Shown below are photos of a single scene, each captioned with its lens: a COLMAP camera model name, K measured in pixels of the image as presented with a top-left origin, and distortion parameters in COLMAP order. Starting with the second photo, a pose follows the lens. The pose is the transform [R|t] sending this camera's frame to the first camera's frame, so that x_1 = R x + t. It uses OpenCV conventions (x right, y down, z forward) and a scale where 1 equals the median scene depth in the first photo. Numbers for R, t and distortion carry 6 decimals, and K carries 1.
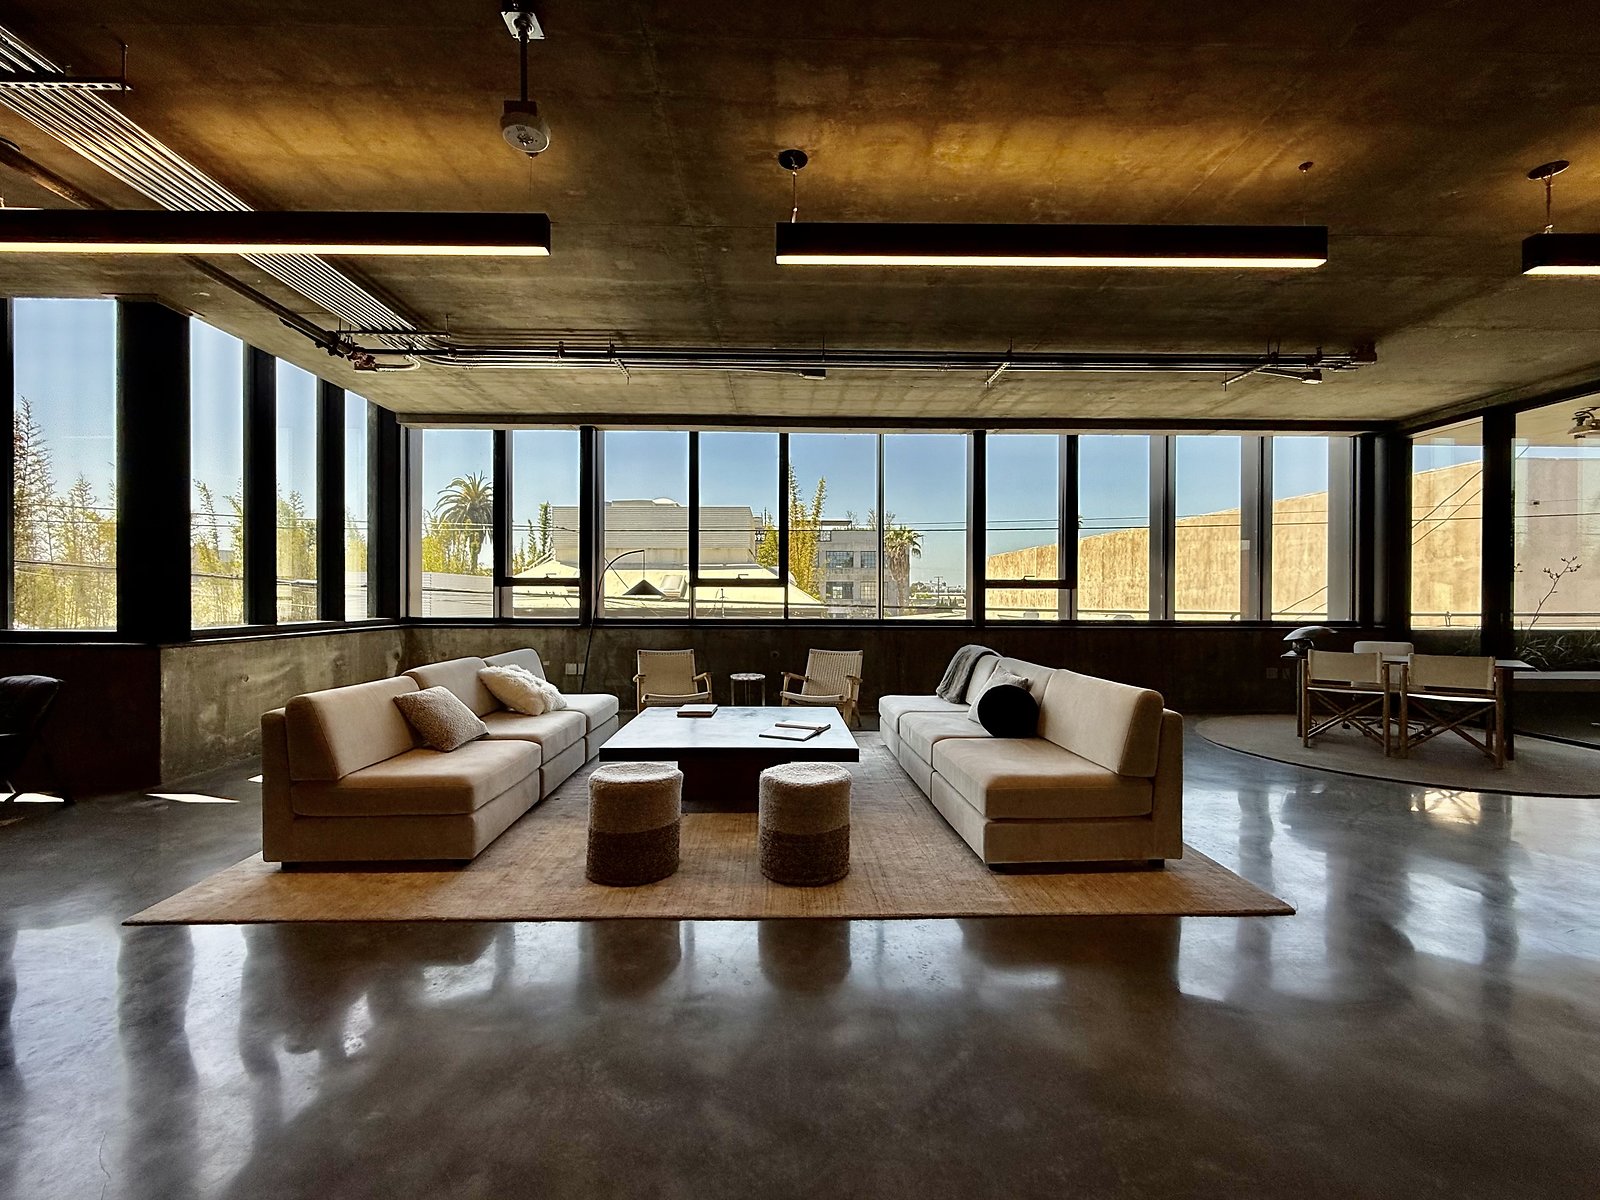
lens RADIAL K [[644.5, 0, 793.2], [0, 644.5, 601.2], [0, 0, 1]] dist [-0.014061, -0.000224]
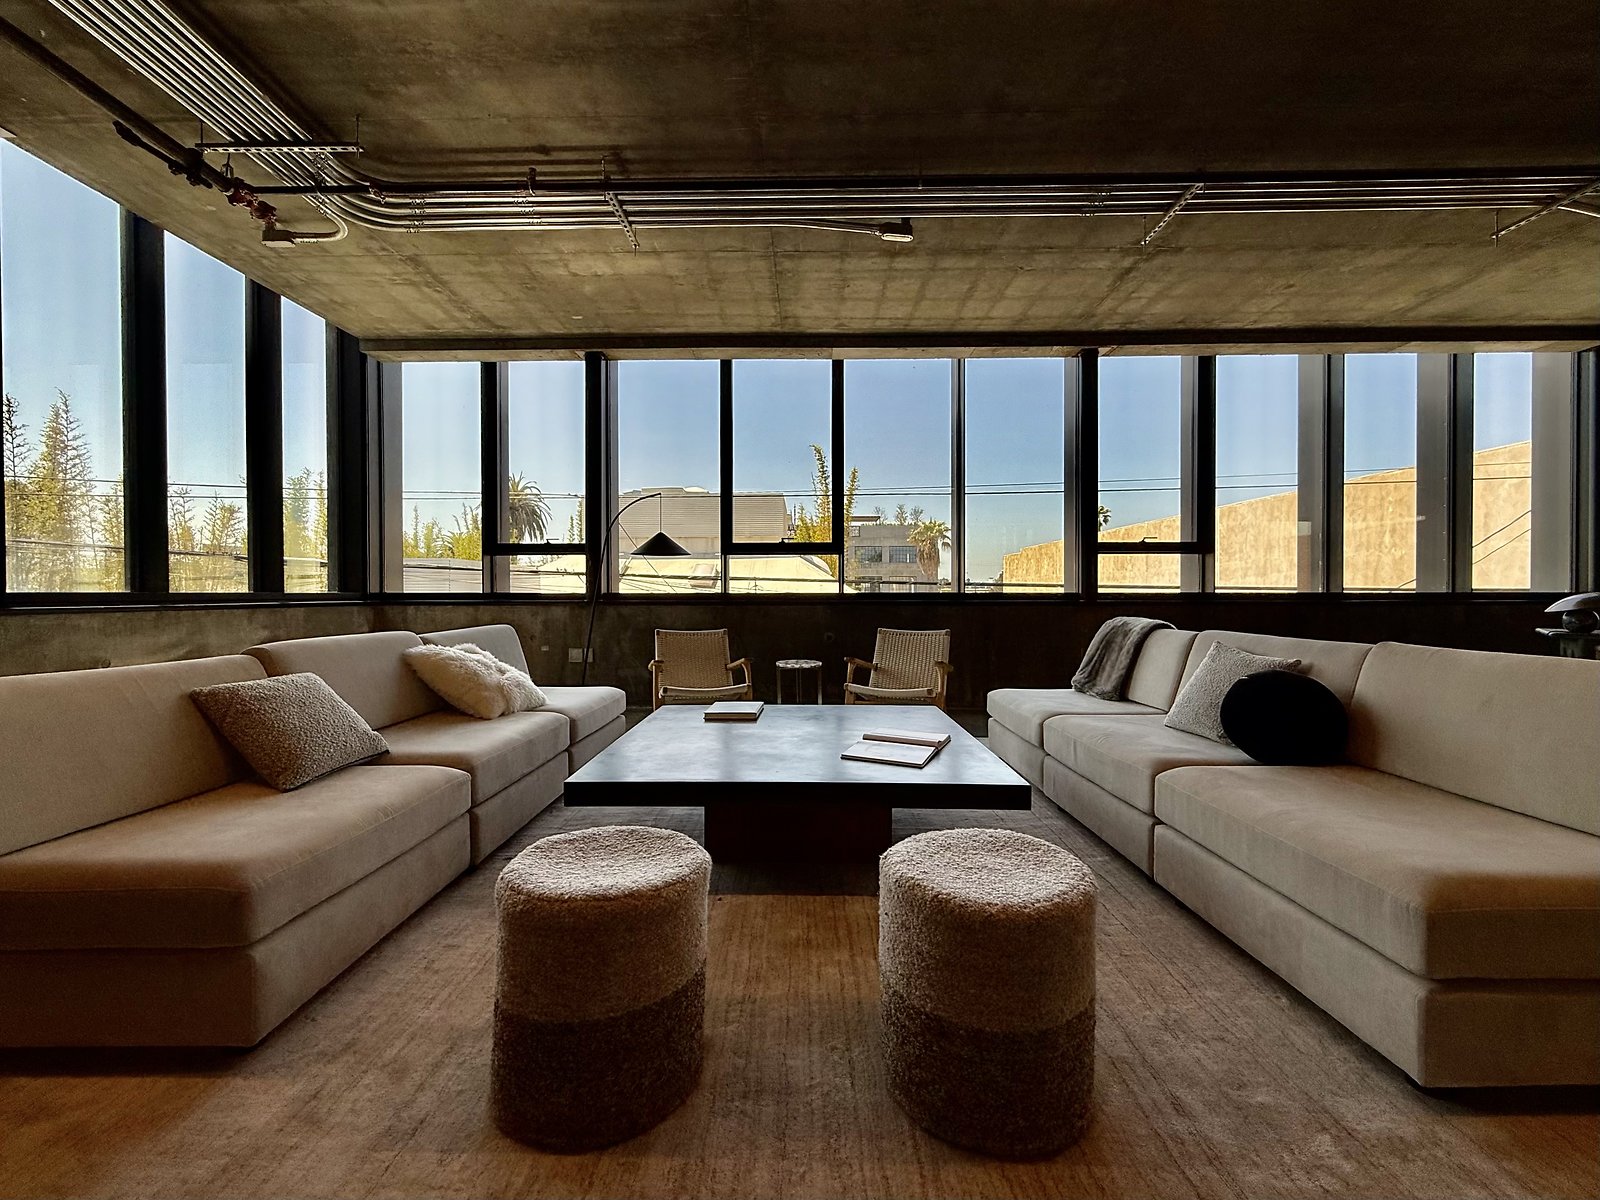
lens RADIAL K [[644.5, 0, 796.6], [0, 644.5, 599.8], [0, 0, 1]] dist [-0.014061, -0.000224]
pose [[0.999063, -0.004152, -0.043078, -0.041722], [0.004530, 0.999952, 0.008697, 0.036795], [0.043040, -0.008884, 0.999034, 0.254046]]
